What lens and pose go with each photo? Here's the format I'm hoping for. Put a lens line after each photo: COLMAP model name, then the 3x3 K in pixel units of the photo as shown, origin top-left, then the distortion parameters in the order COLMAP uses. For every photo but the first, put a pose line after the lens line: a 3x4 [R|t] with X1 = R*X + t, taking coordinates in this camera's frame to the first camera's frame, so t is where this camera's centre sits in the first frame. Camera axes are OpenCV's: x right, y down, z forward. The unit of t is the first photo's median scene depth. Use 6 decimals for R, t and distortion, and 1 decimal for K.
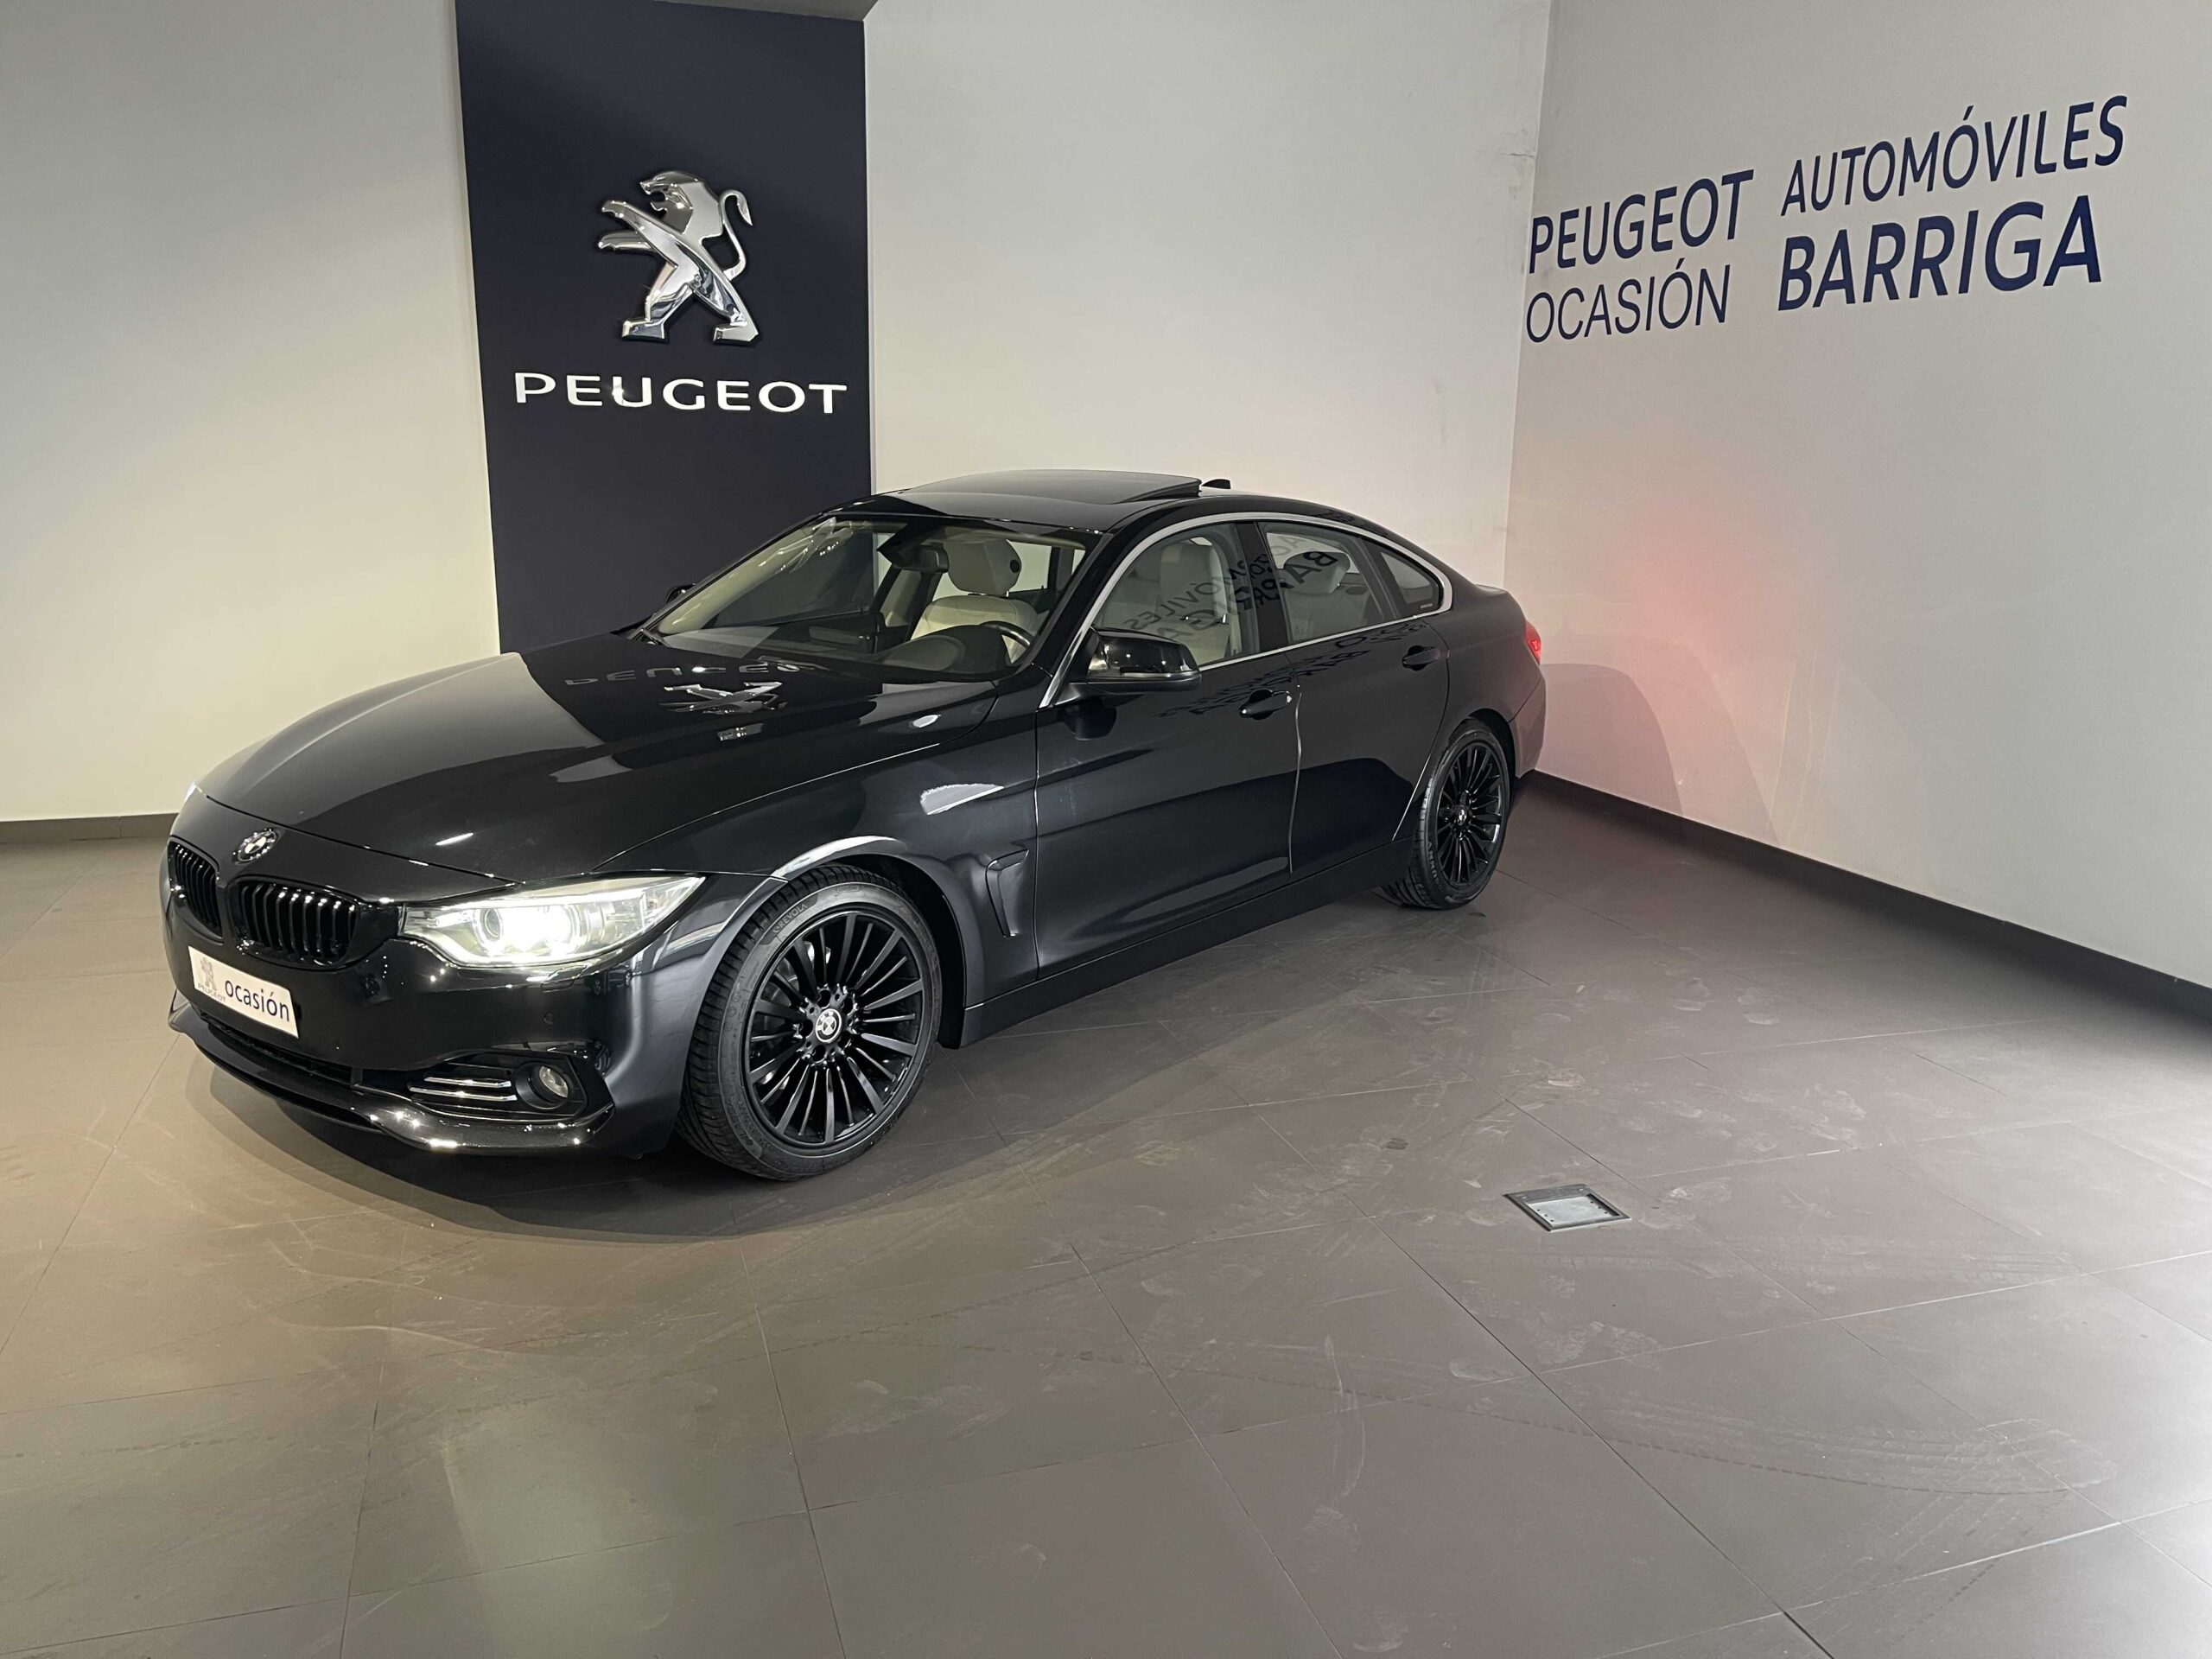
lens RADIAL K [[1643.9, 0, 1103.3], [0, 1643.9, 853.3], [0, 0, 1]] dist [0.052763, -0.097959]
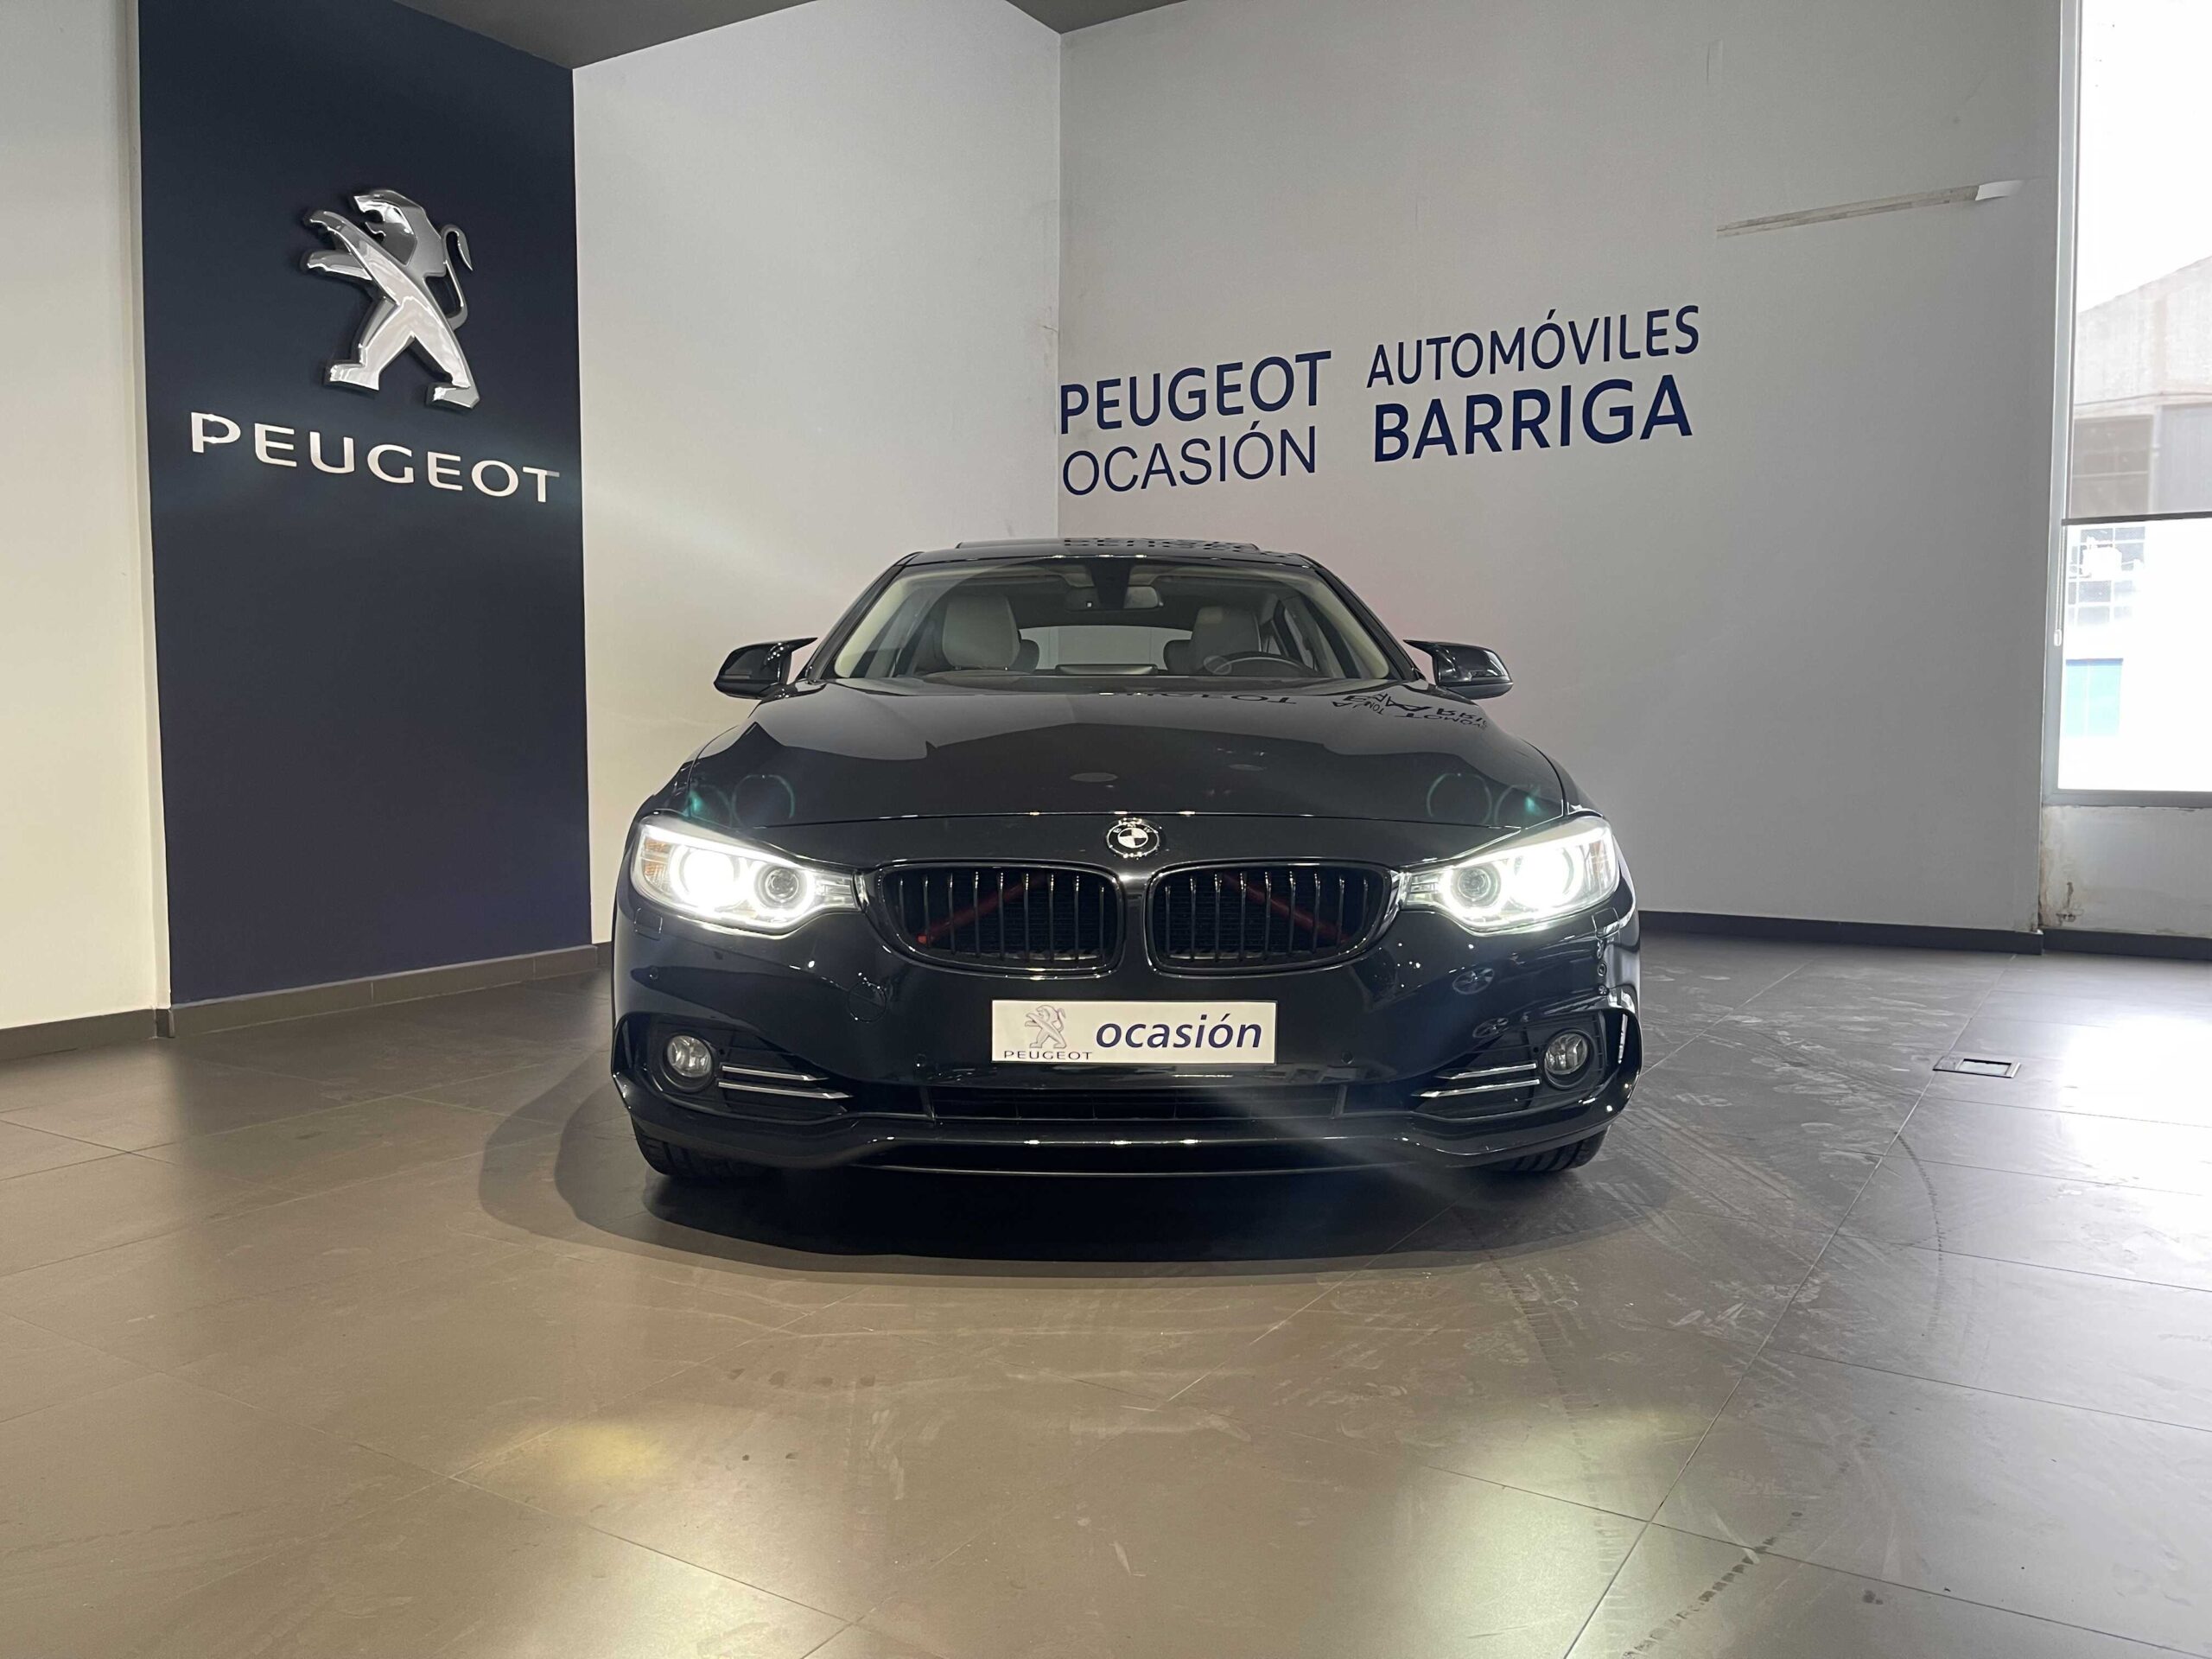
lens RADIAL K [[1683.8, 0, 1118.7], [0, 1683.8, 818.3], [0, 0, 1]] dist [0.054552, -0.057474]
pose [[0.764017, -0.057762, 0.642605, -0.540925], [0.168399, 0.979314, -0.112188, 0.037463], [-0.622832, 0.193928, 0.757940, 0.215998]]
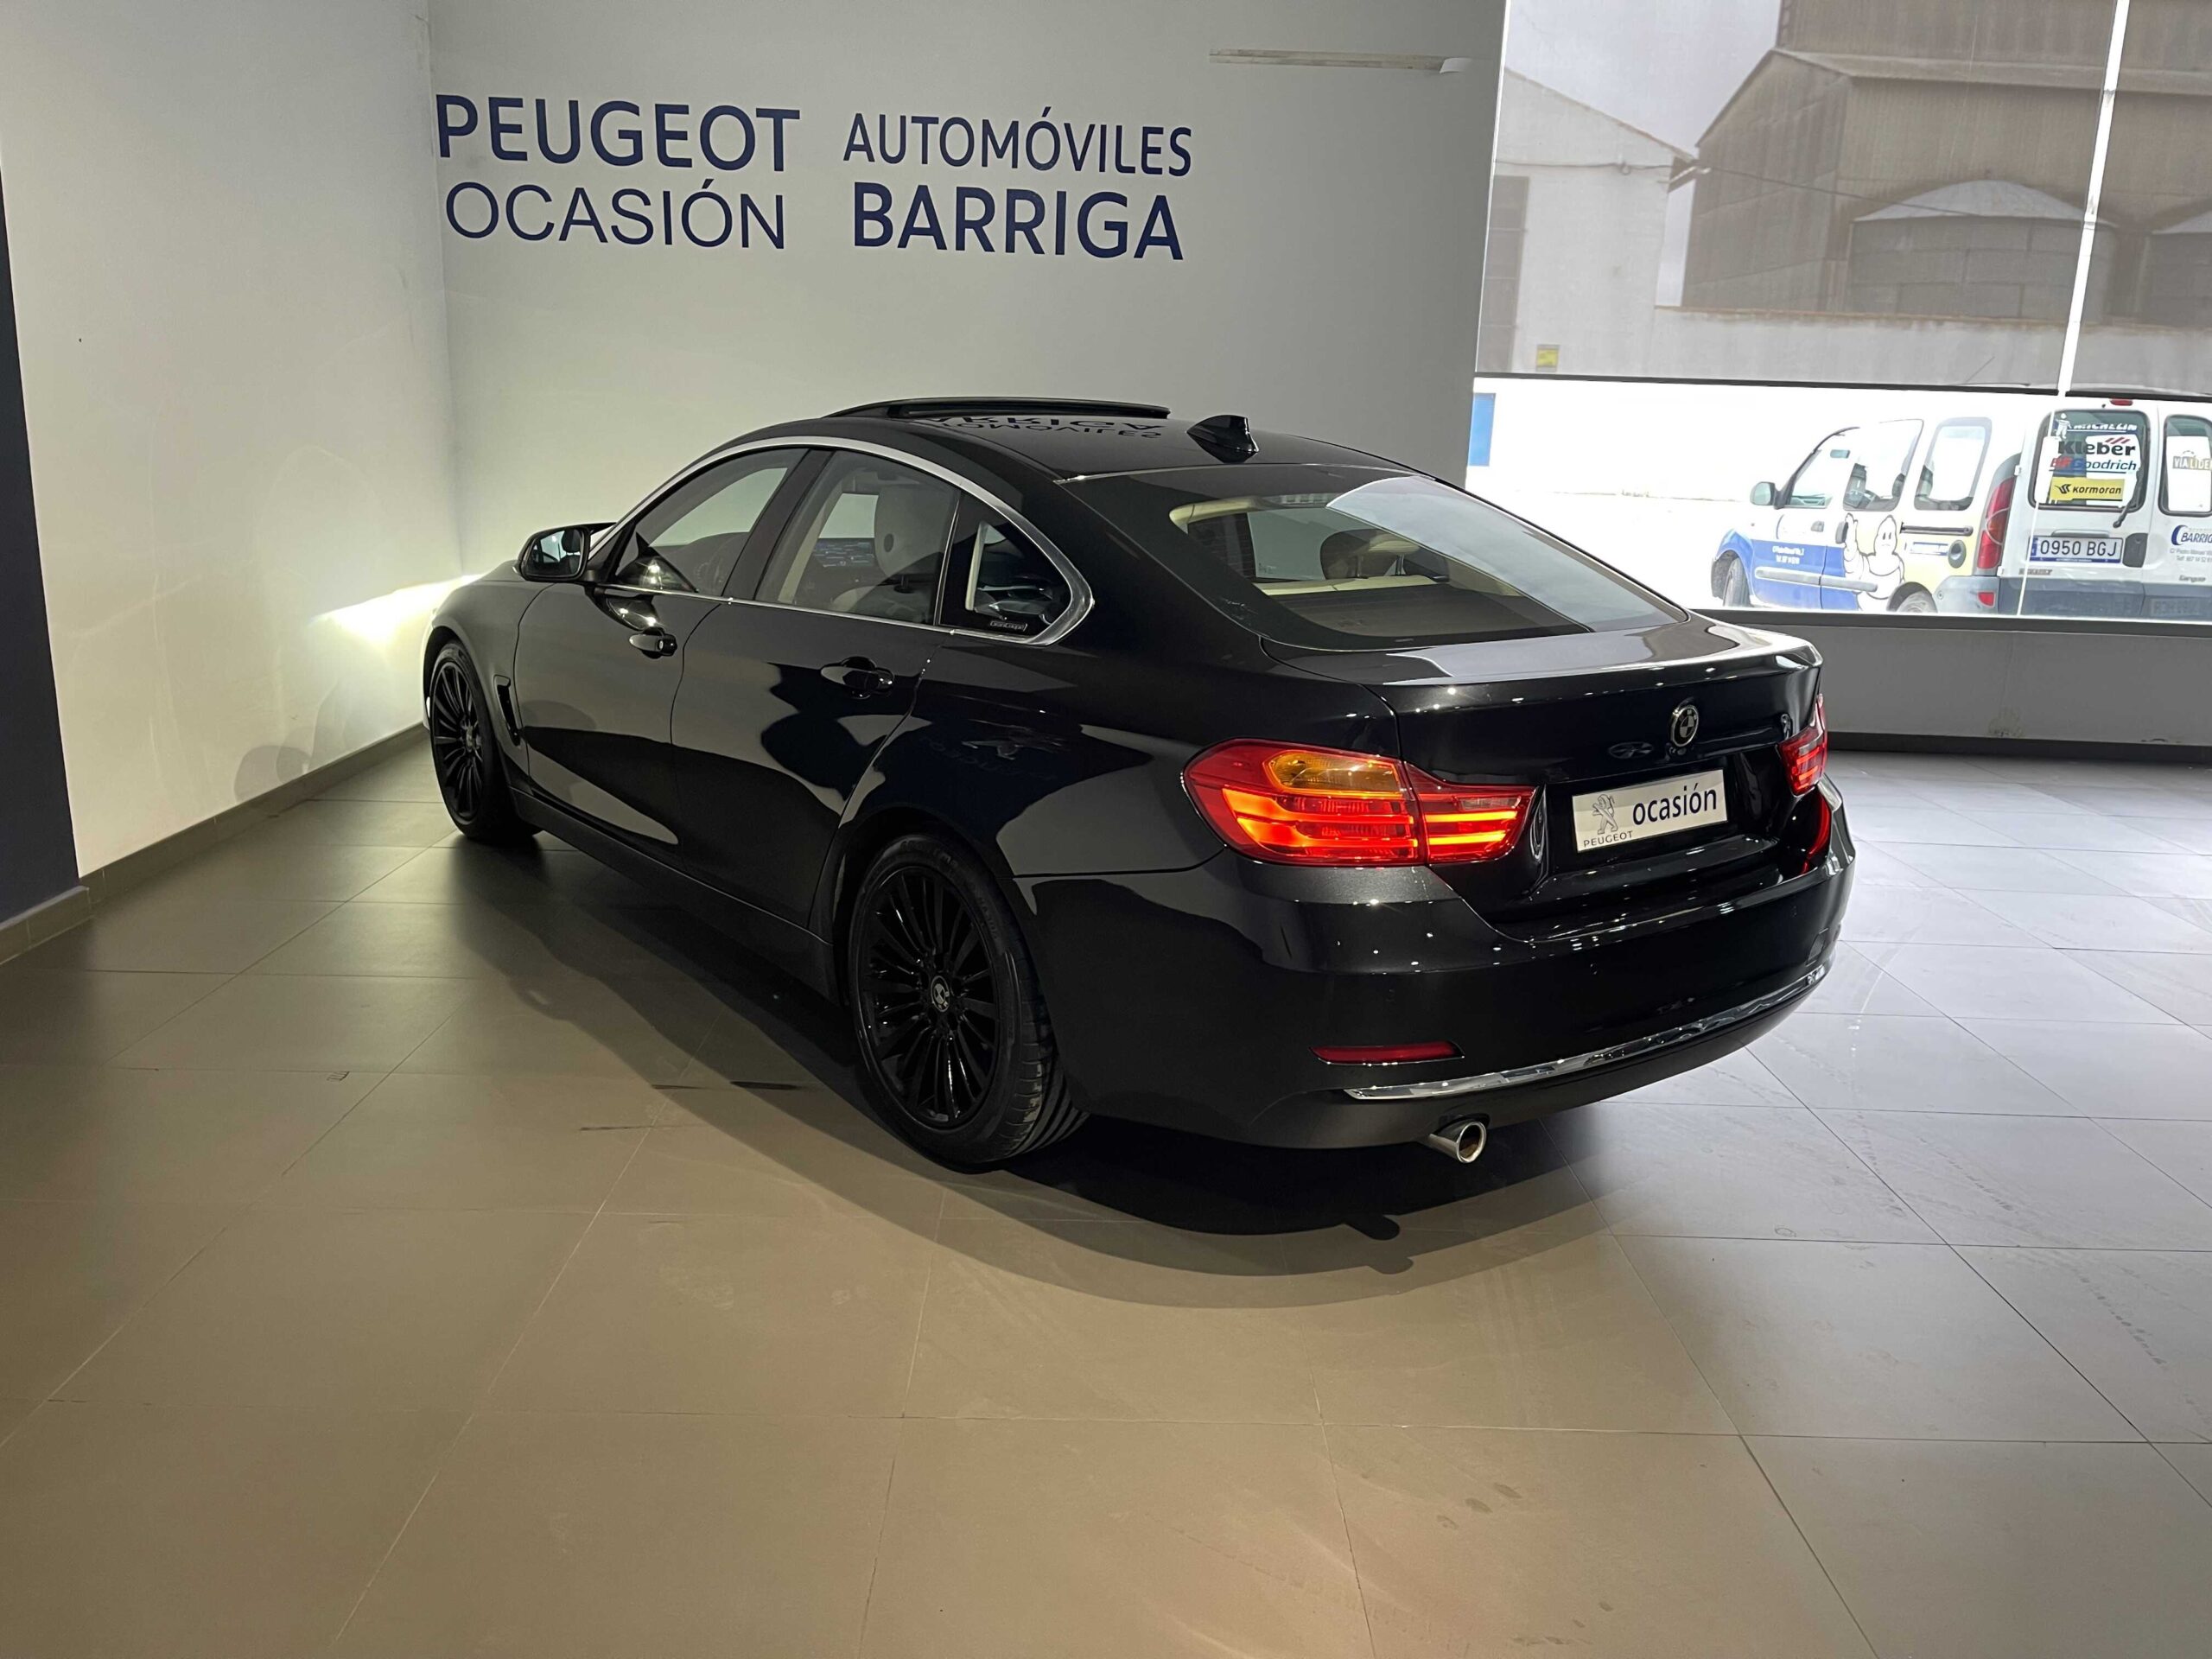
lens RADIAL K [[1683.5, 0, 1114.4], [0, 1683.5, 809.4], [0, 0, 1]] dist [0.037005, 0.003714]
pose [[0.300359, -0.231826, 0.925225, -0.687803], [0.199486, 0.963830, 0.176739, -0.120899], [-0.932732, 0.131484, 0.335741, 0.480185]]
